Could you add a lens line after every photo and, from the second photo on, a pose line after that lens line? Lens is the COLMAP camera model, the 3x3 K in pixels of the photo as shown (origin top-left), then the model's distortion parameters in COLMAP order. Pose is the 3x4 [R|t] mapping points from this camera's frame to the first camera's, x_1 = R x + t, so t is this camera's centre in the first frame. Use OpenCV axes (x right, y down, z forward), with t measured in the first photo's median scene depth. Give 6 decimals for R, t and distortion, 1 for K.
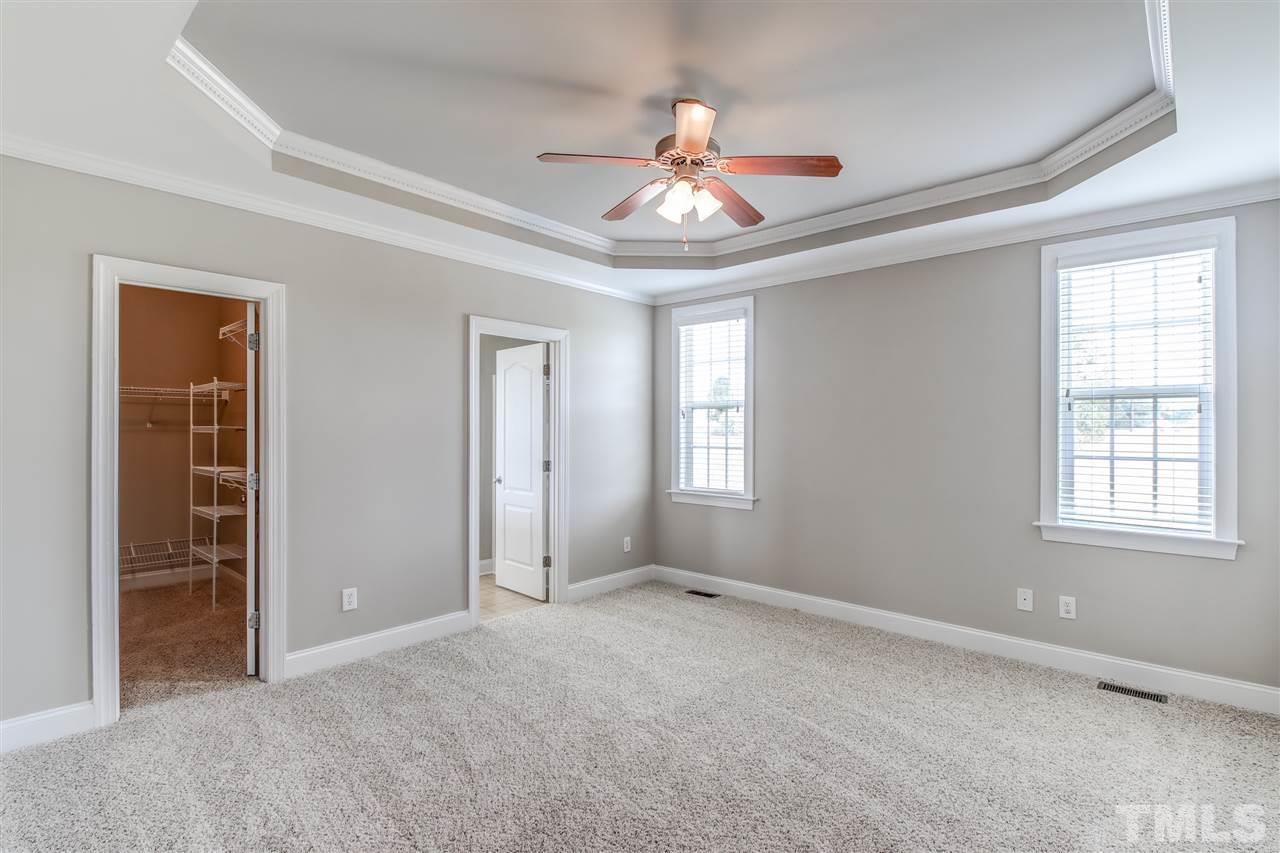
lens RADIAL K [[614.2, 0, 635.3], [0, 614.2, 433.1], [0, 0, 1]] dist [0.003269, 0.000229]
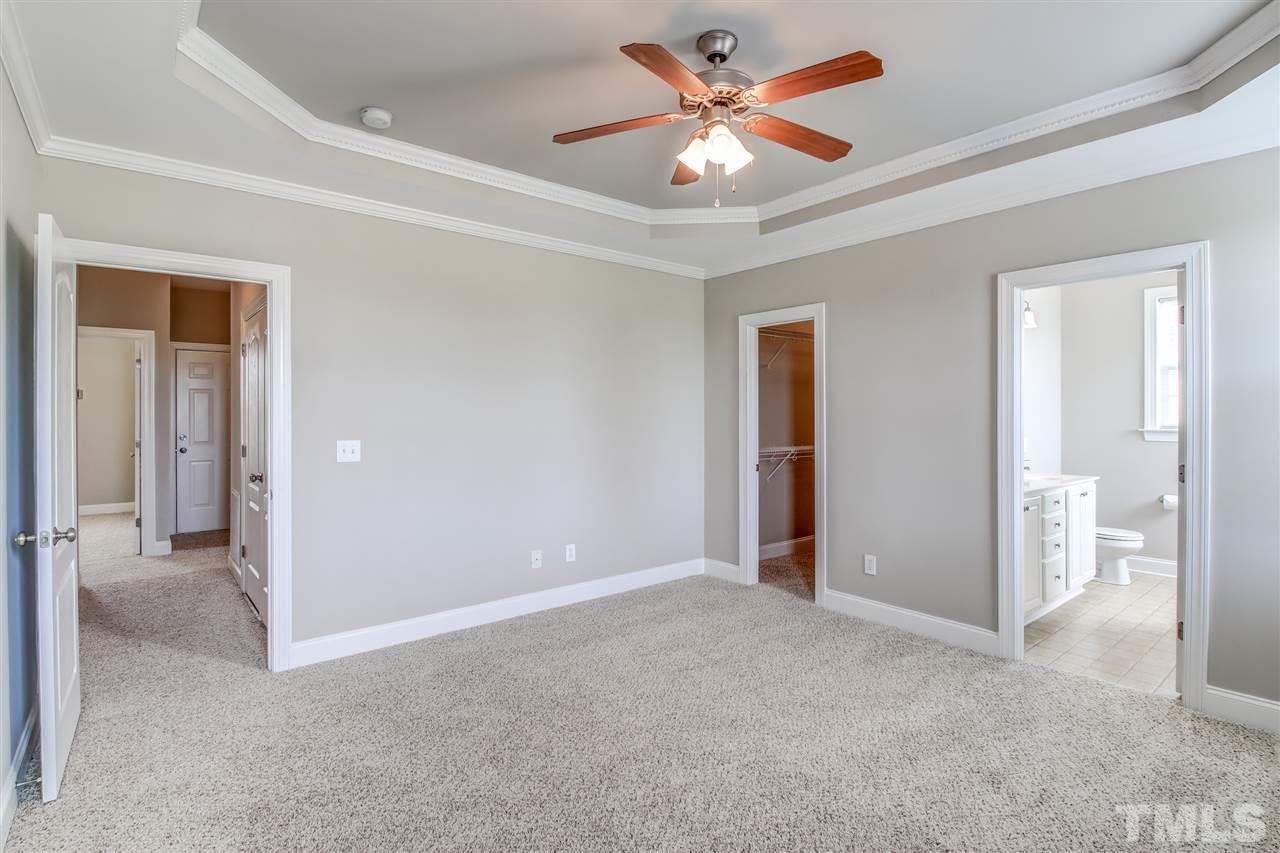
lens RADIAL K [[614.2, 0, 647.1], [0, 614.2, 411.8], [0, 0, 1]] dist [0.003269, 0.000229]
pose [[-0.133962, -0.008022, -0.990954, 0.671323], [-0.004410, 0.999962, -0.007499, 0.000791], [0.990977, 0.003365, -0.133992, 0.711170]]
